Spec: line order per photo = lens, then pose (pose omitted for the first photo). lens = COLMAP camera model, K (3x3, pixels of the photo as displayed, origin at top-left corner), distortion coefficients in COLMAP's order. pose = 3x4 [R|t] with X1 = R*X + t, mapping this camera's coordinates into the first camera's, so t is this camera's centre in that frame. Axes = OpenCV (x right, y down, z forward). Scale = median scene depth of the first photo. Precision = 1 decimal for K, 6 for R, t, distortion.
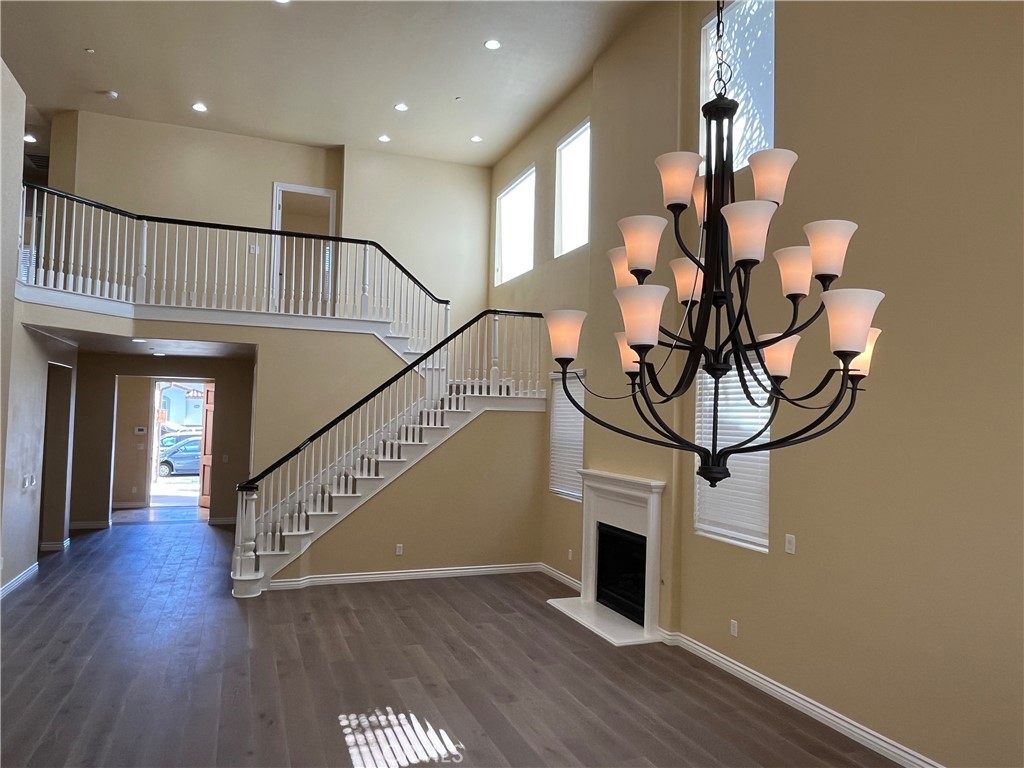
lens RADIAL K [[689.4, 0, 508.2], [0, 689.4, 387.4], [0, 0, 1]] dist [-0.002840, -0.003540]
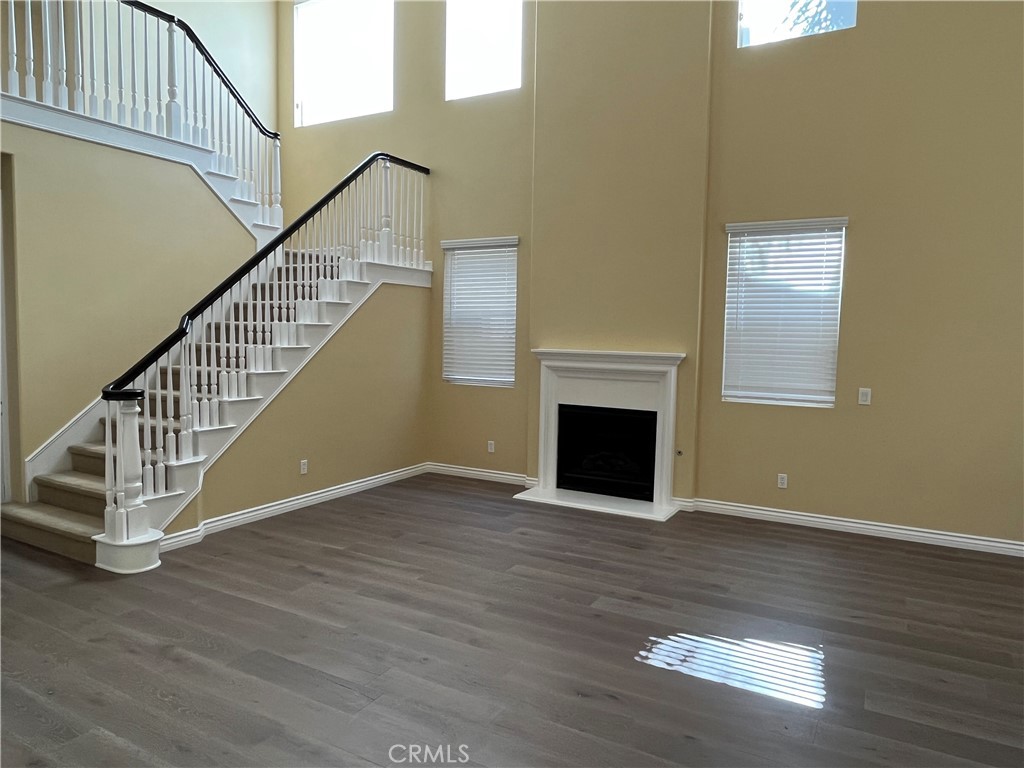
lens RADIAL K [[689.4, 0, 503.5], [0, 689.4, 386.6], [0, 0, 1]] dist [-0.002840, -0.003540]
pose [[0.776388, -0.062149, 0.627184, -0.552844], [-0.024819, 0.991340, 0.128957, 0.059662], [-0.629766, -0.115687, 0.768122, 0.374053]]
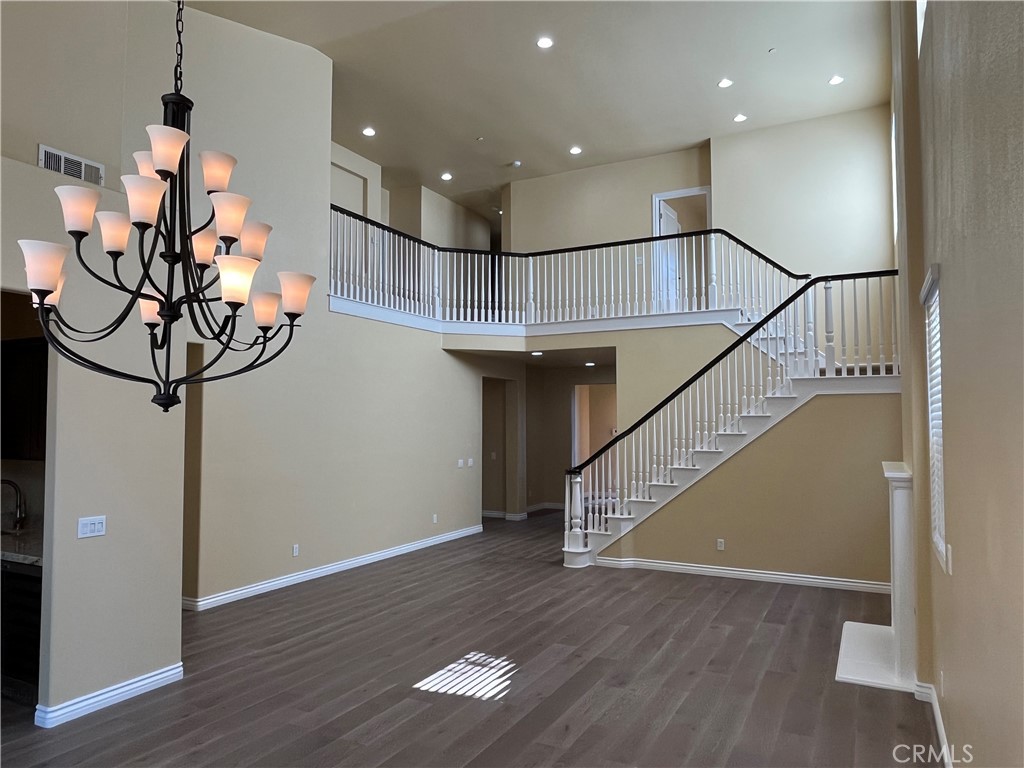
lens RADIAL K [[689.4, 0, 503.6], [0, 689.4, 390.0], [0, 0, 1]] dist [-0.002840, -0.003540]
pose [[0.648460, -0.059706, -0.758904, 0.469966], [0.048669, 0.998132, -0.036941, 0.052093], [0.759691, -0.012981, 0.650154, 0.190016]]
